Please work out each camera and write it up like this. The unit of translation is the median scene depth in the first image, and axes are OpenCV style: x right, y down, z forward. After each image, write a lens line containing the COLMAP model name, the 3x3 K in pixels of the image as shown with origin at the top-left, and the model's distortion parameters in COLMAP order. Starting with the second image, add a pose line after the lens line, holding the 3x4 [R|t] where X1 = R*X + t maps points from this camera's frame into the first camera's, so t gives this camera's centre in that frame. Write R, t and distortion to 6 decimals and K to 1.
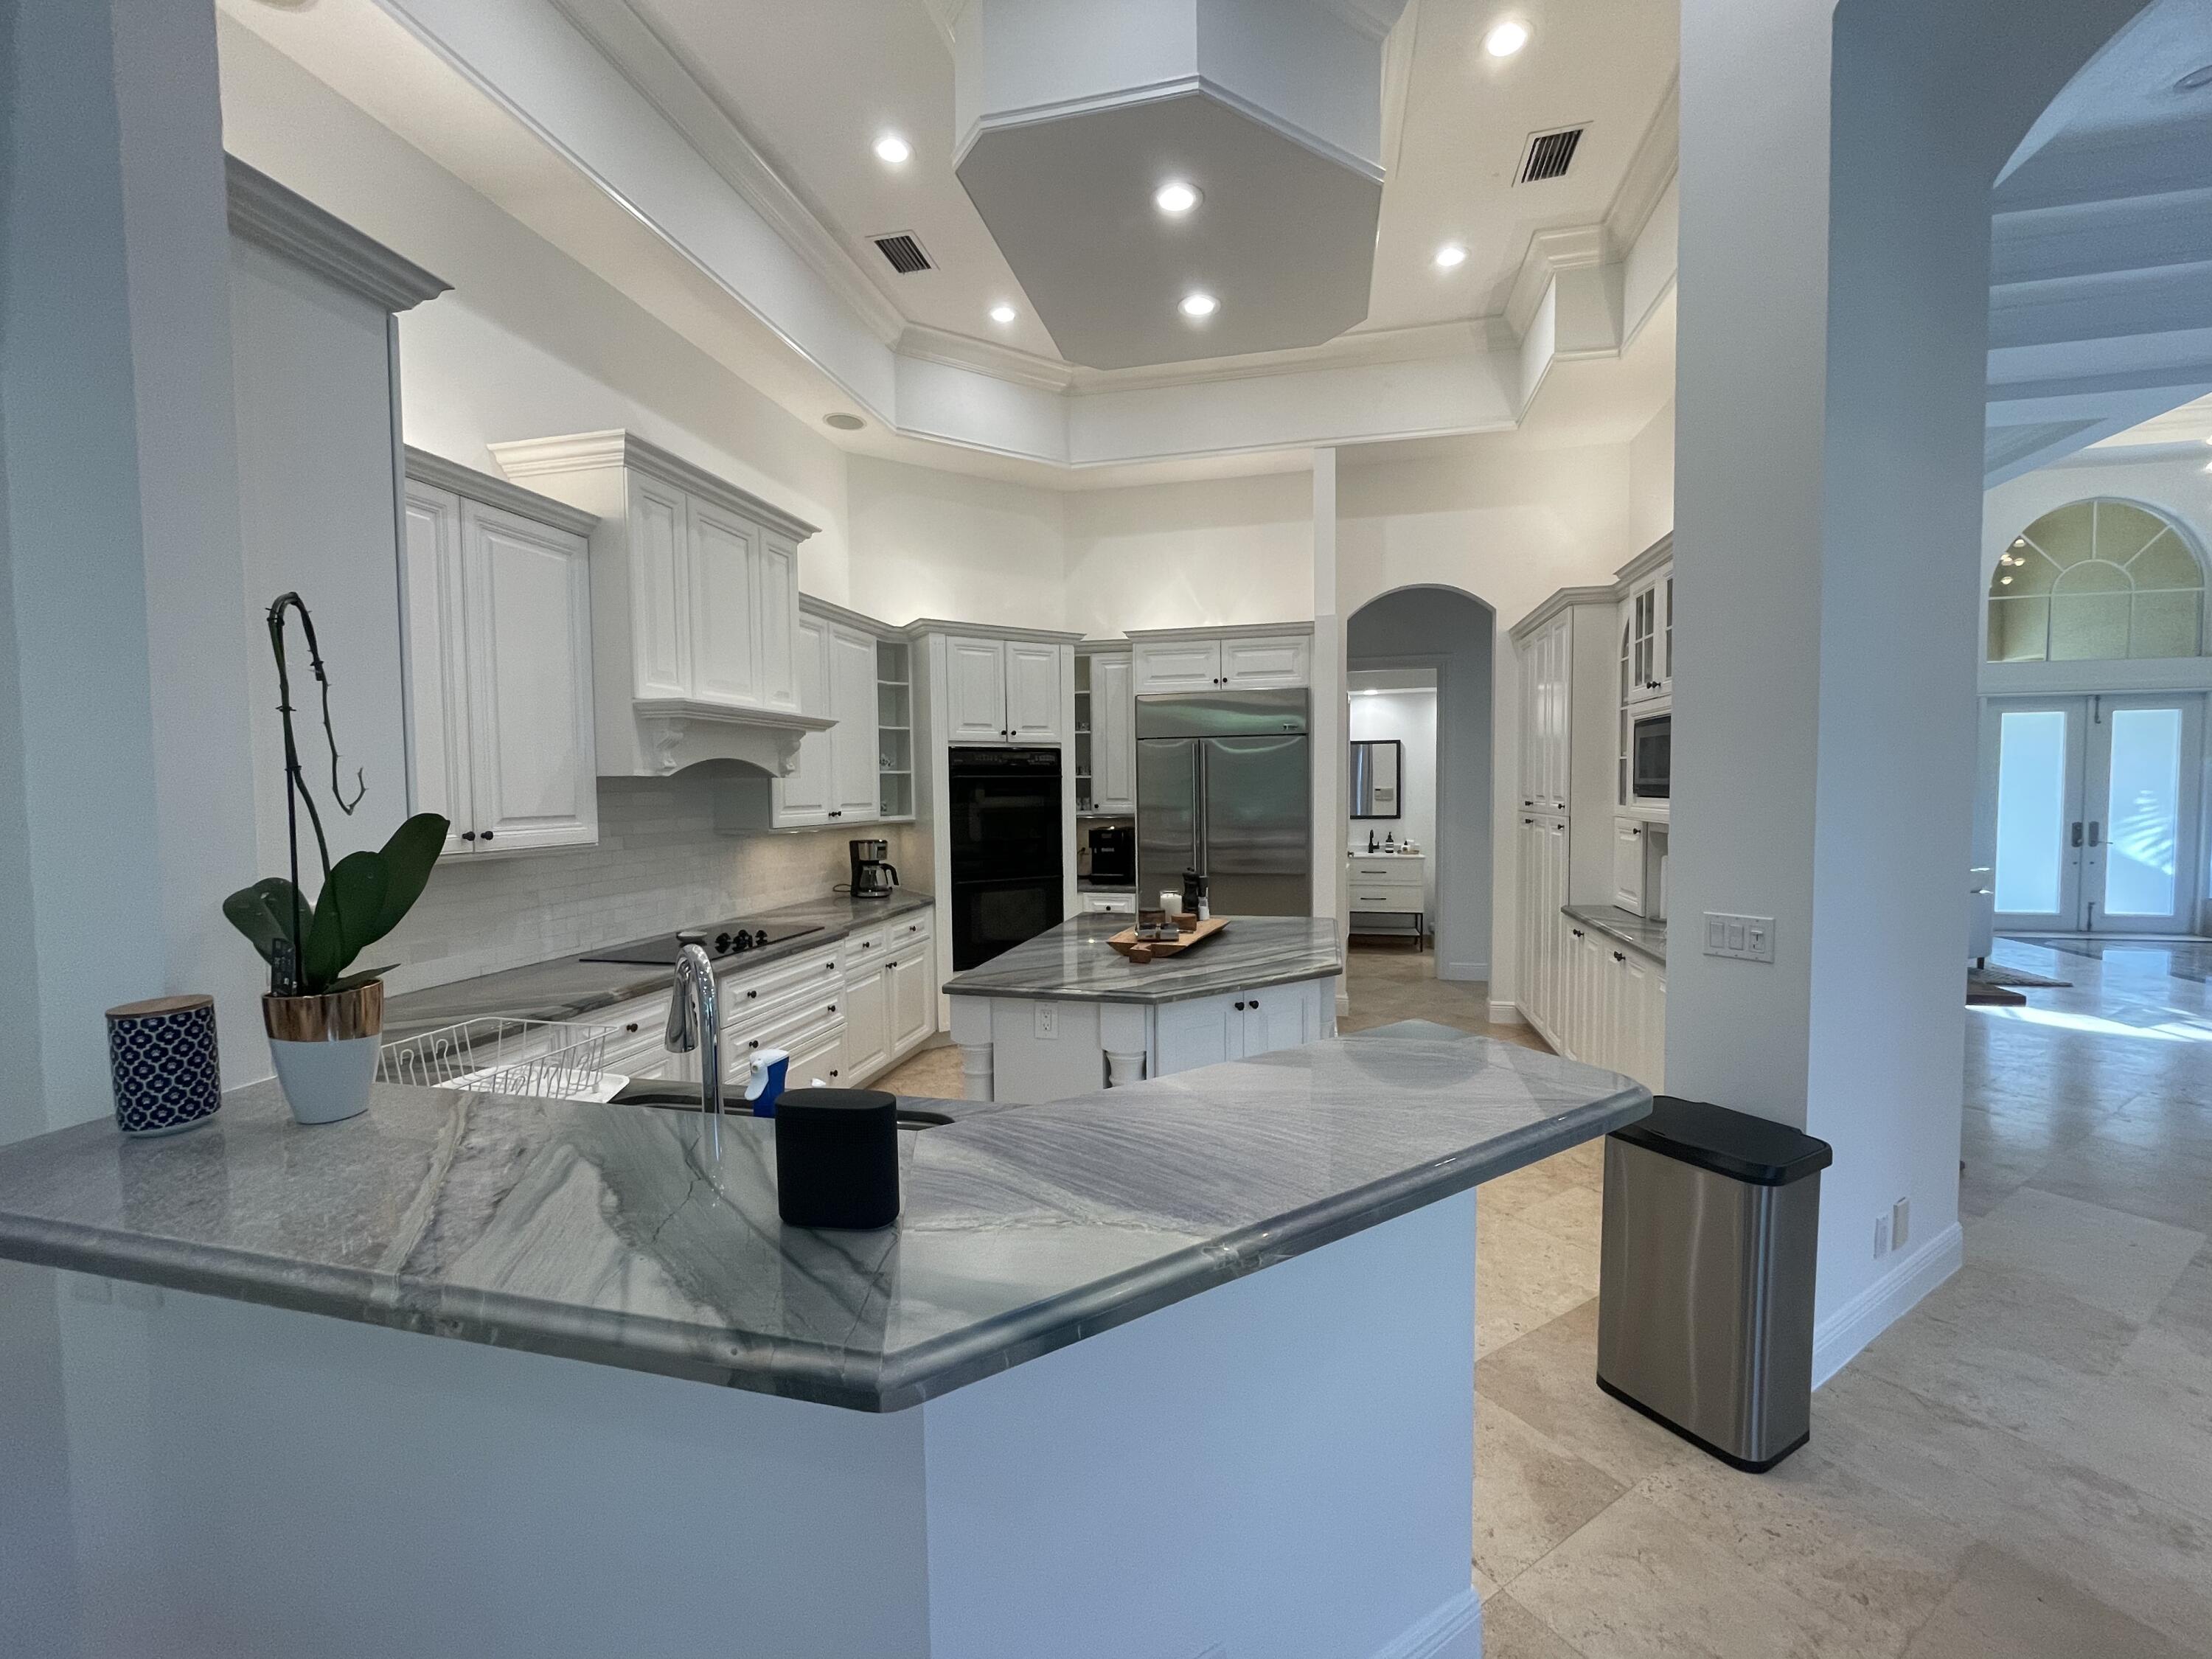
lens RADIAL K [[898.1, 0, 1107.9], [0, 898.1, 825.8], [0, 0, 1]] dist [-0.001260, 0.000077]
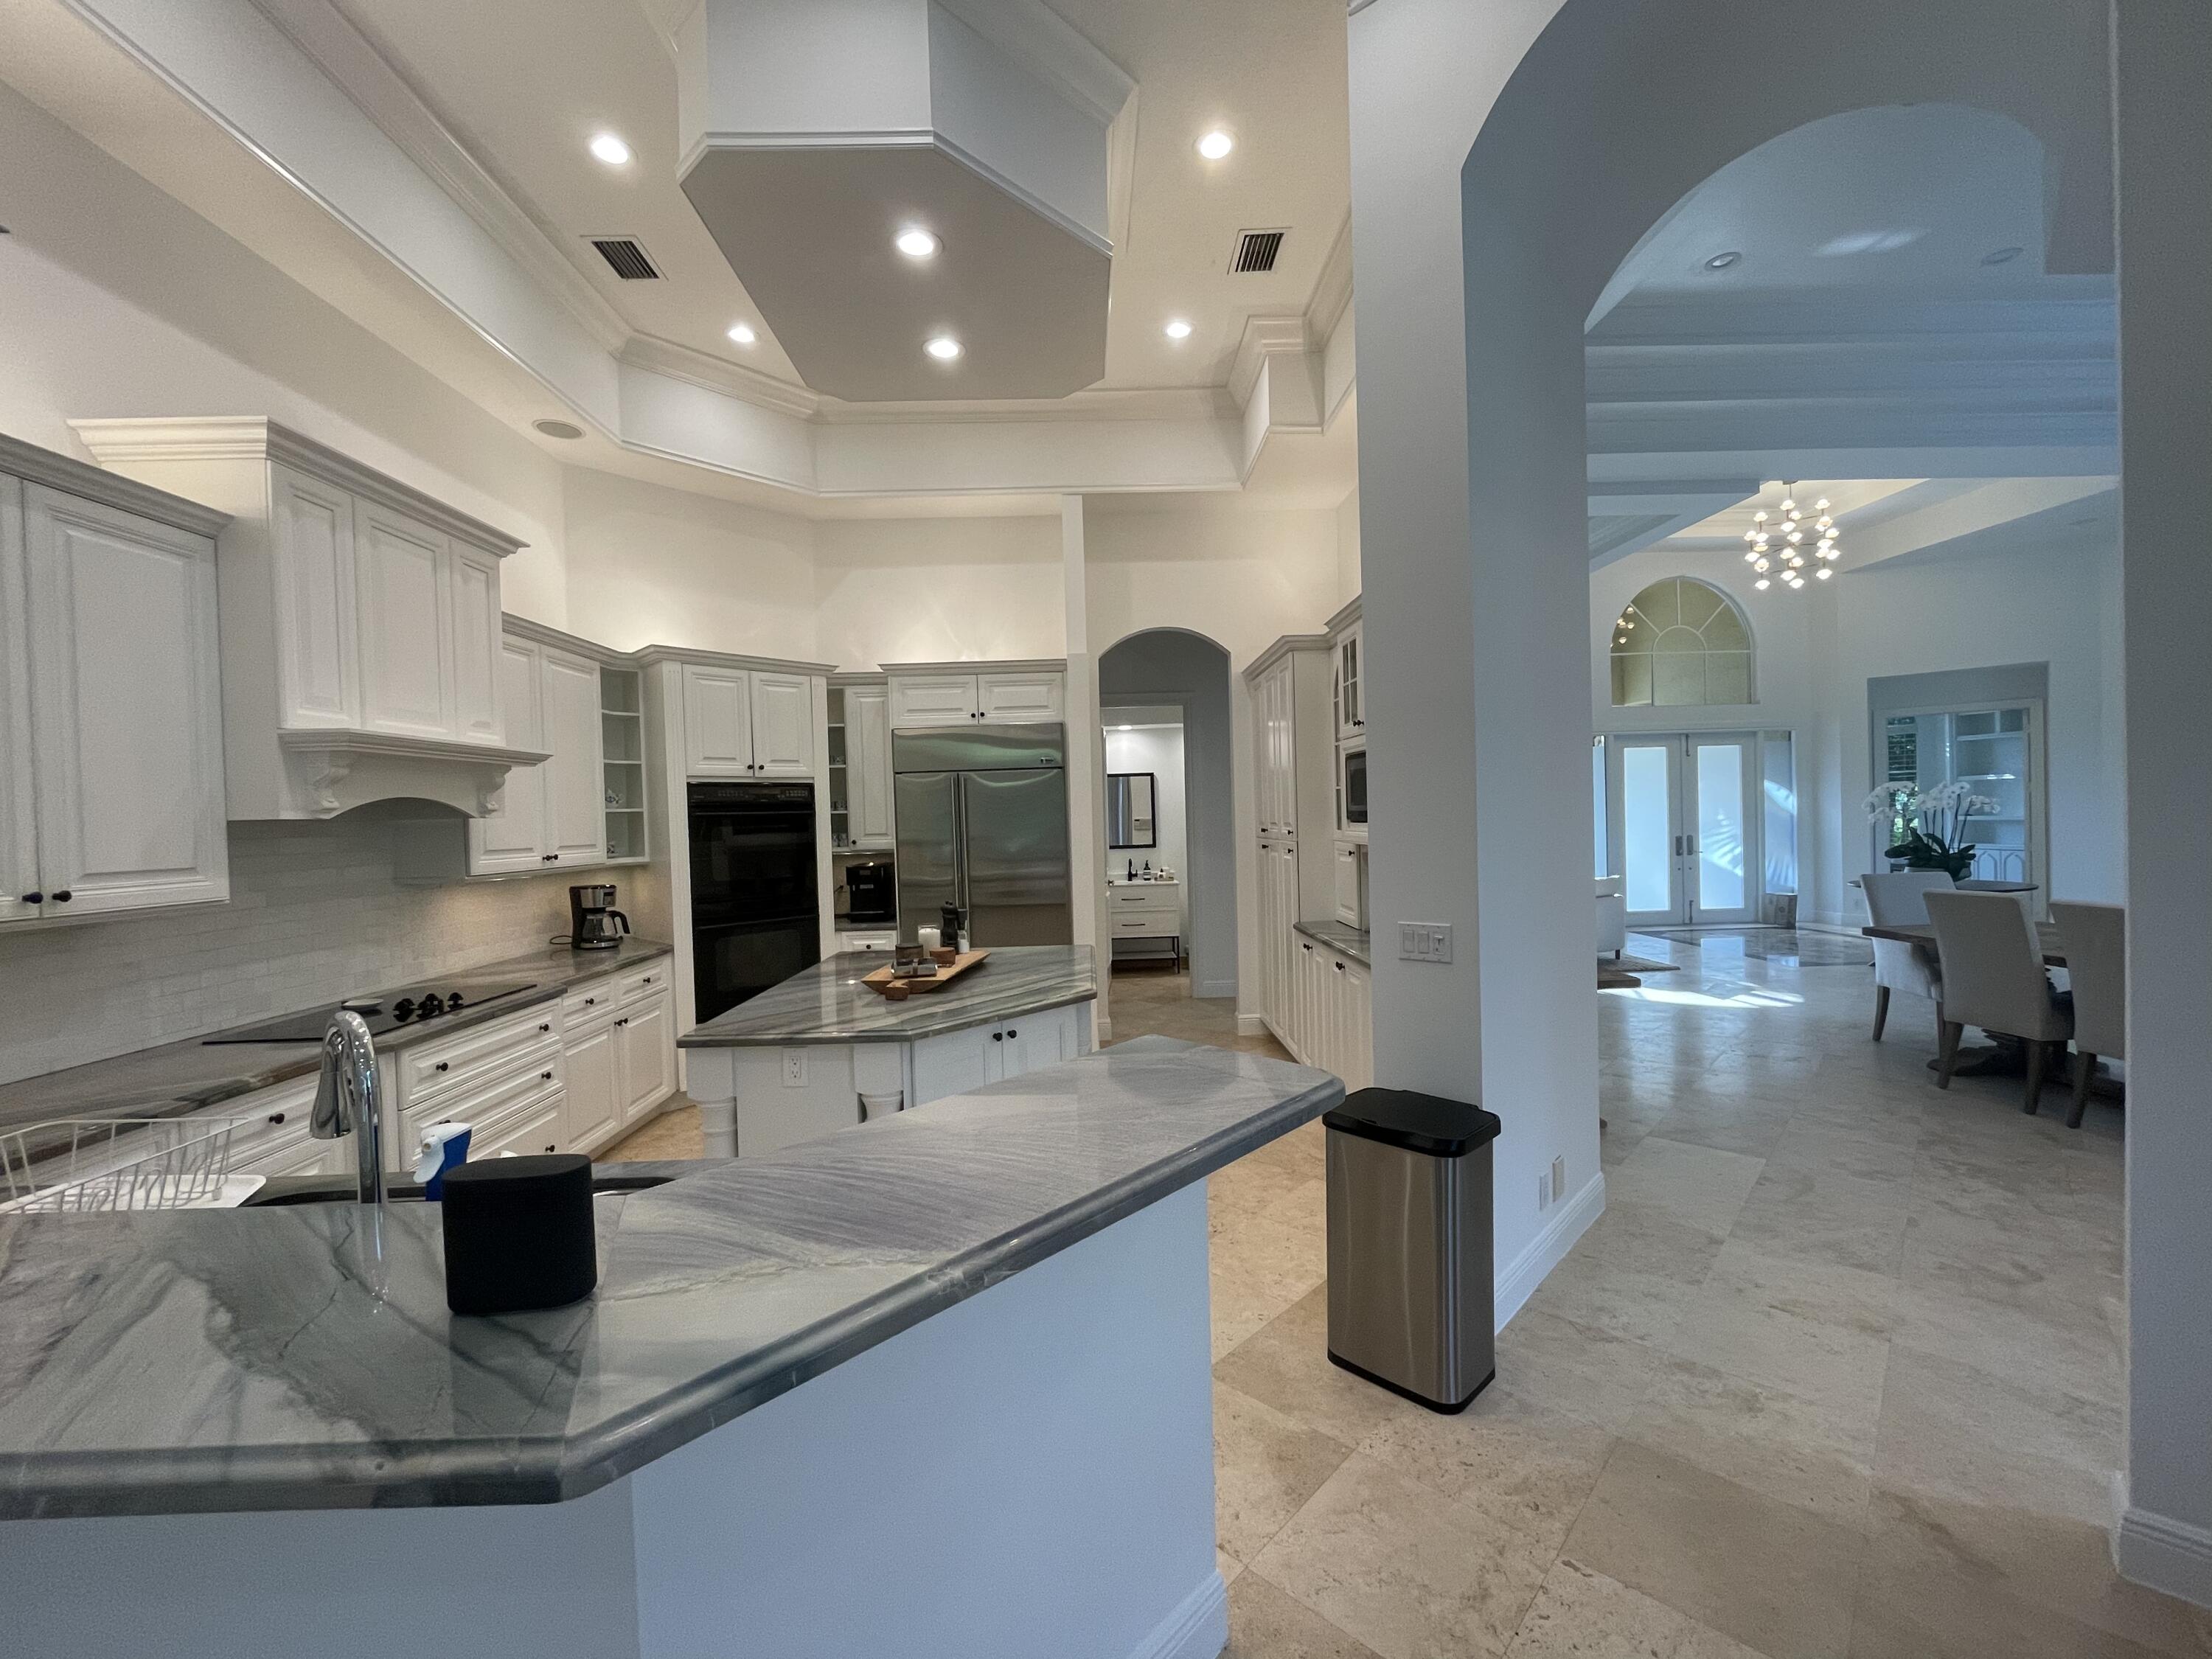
lens RADIAL K [[898.1, 0, 1102.9], [0, 898.1, 827.2], [0, 0, 1]] dist [-0.001260, 0.000077]
pose [[0.968818, -0.020172, 0.246952, 0.012988], [0.028885, 0.999080, -0.031711, 0.000946], [-0.246085, 0.037856, 0.968509, -0.010532]]
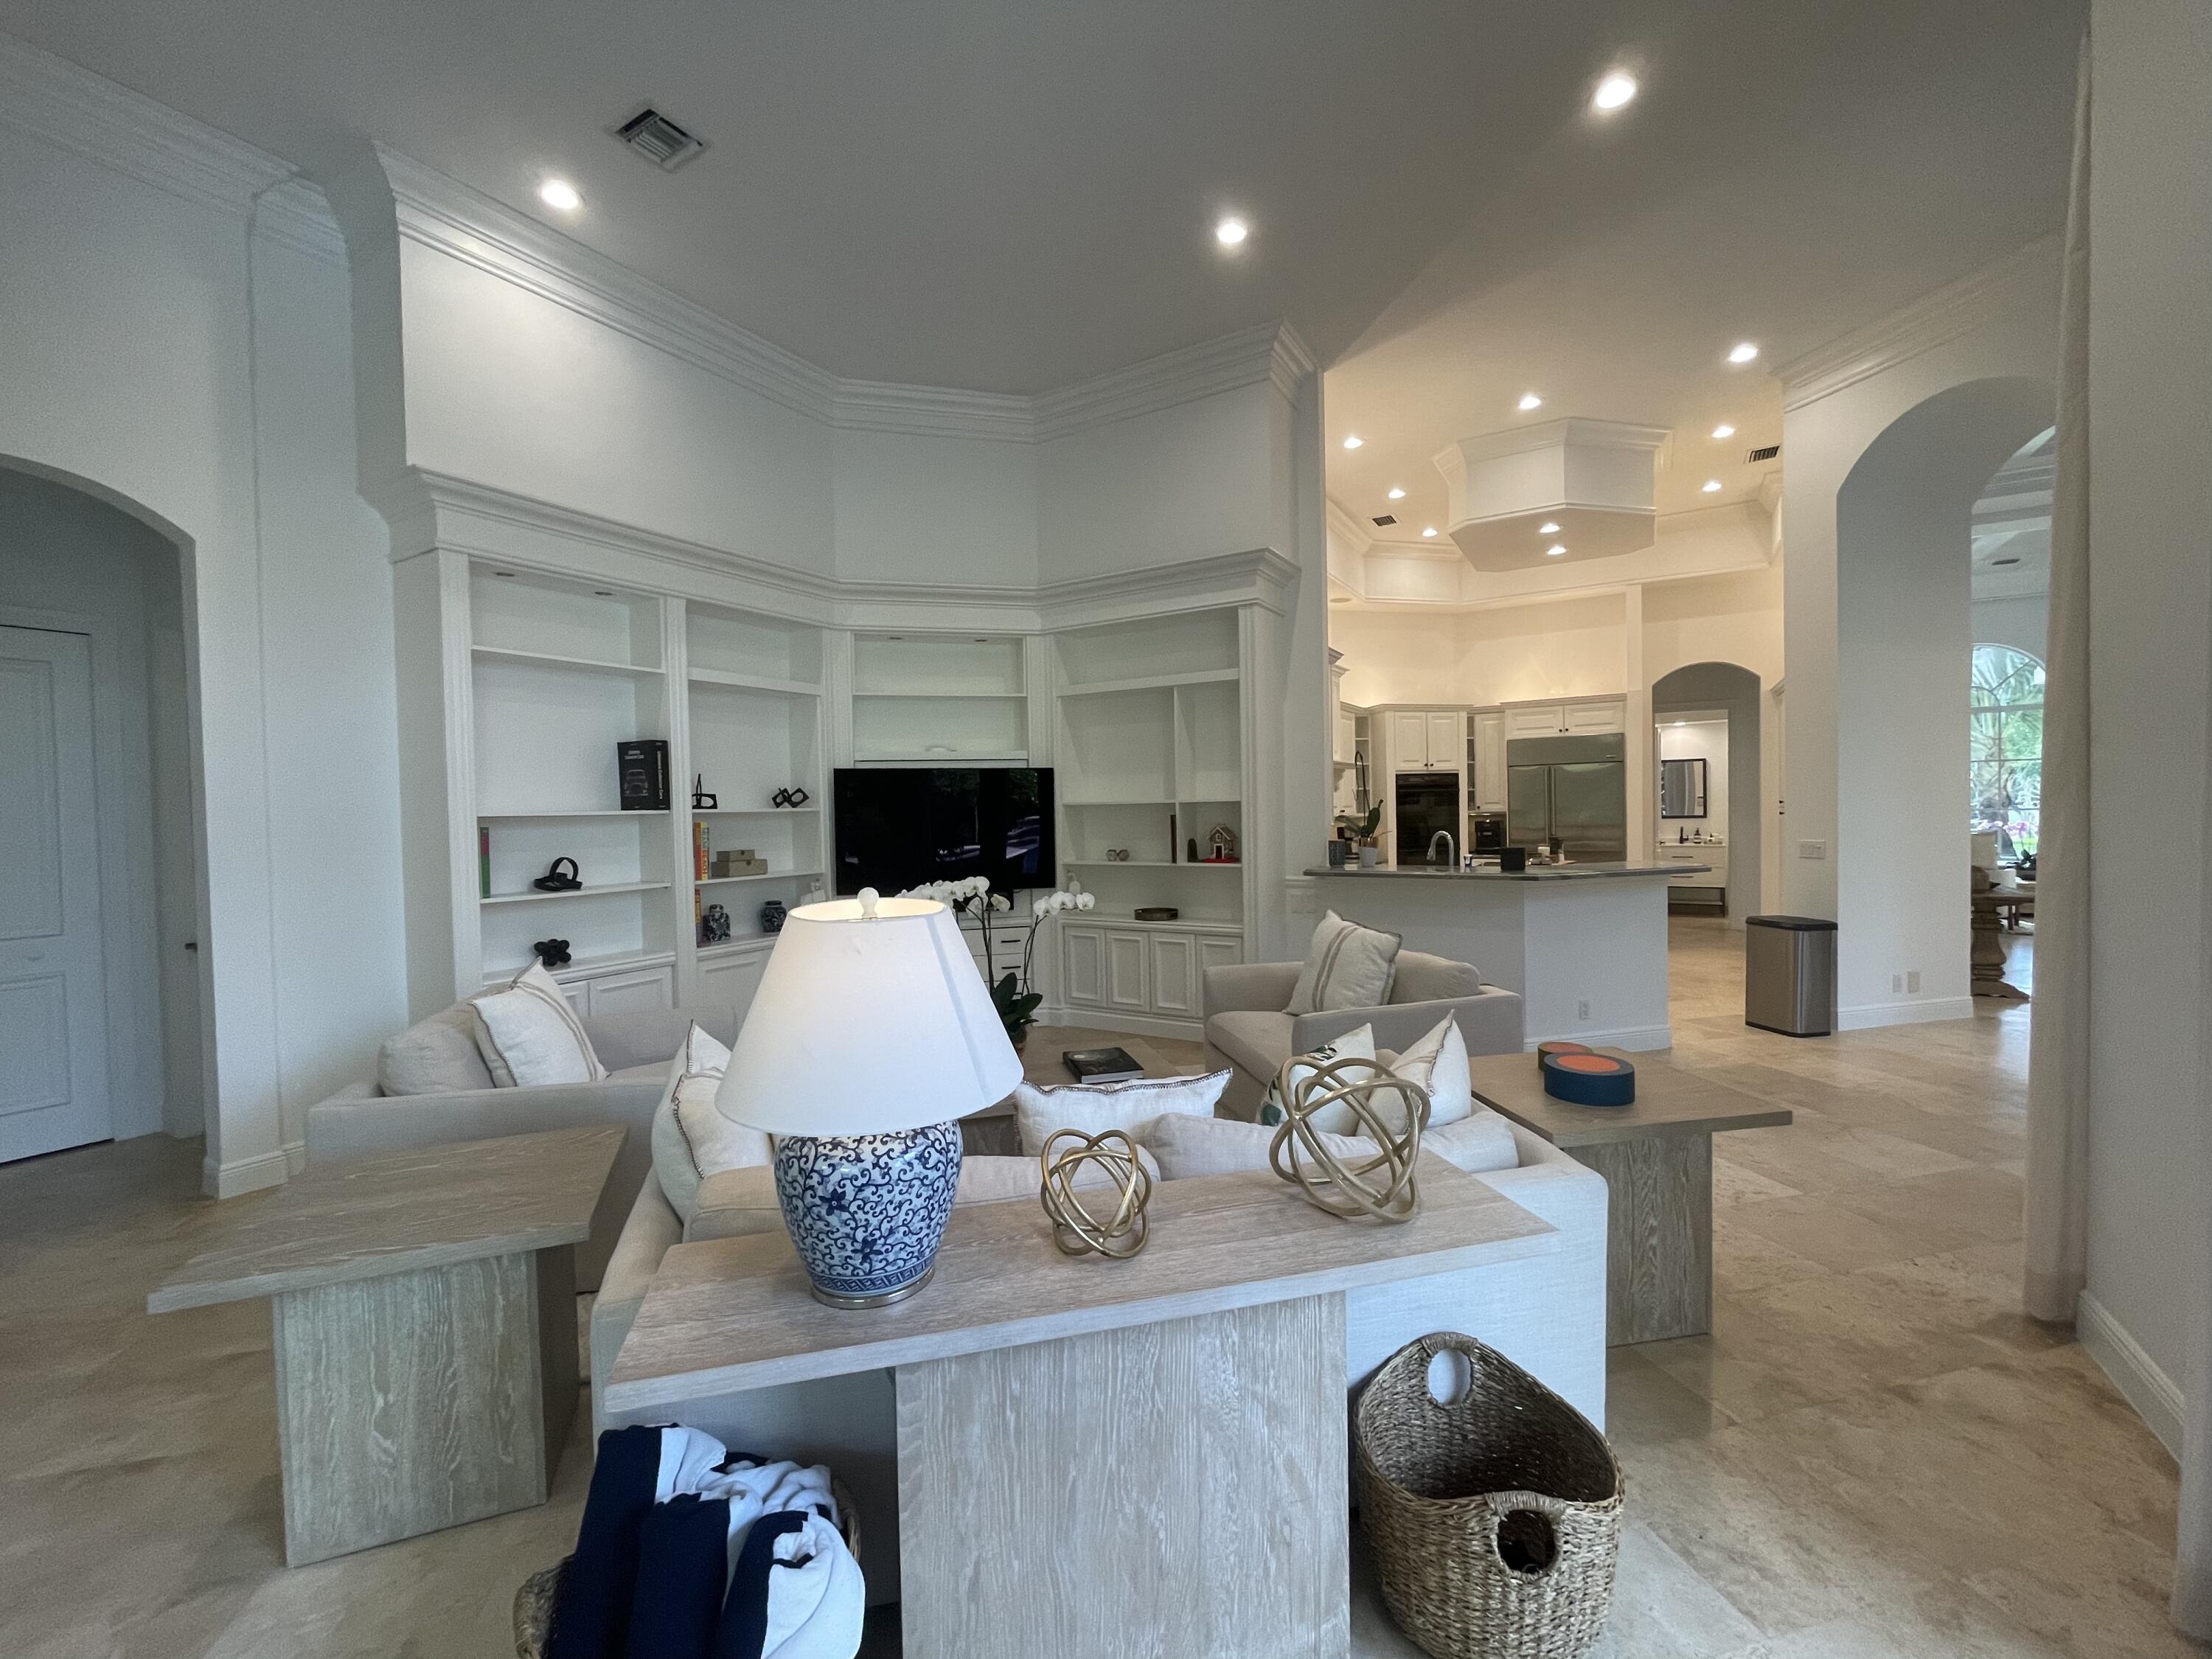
lens RADIAL K [[898.1, 0, 1114.8], [0, 898.1, 833.2], [0, 0, 1]] dist [-0.001260, 0.000077]
pose [[0.952033, -0.002603, -0.305983, -0.211880], [-0.000668, 0.999944, -0.010583, 0.062960], [0.305993, 0.010280, 0.951978, -1.118074]]
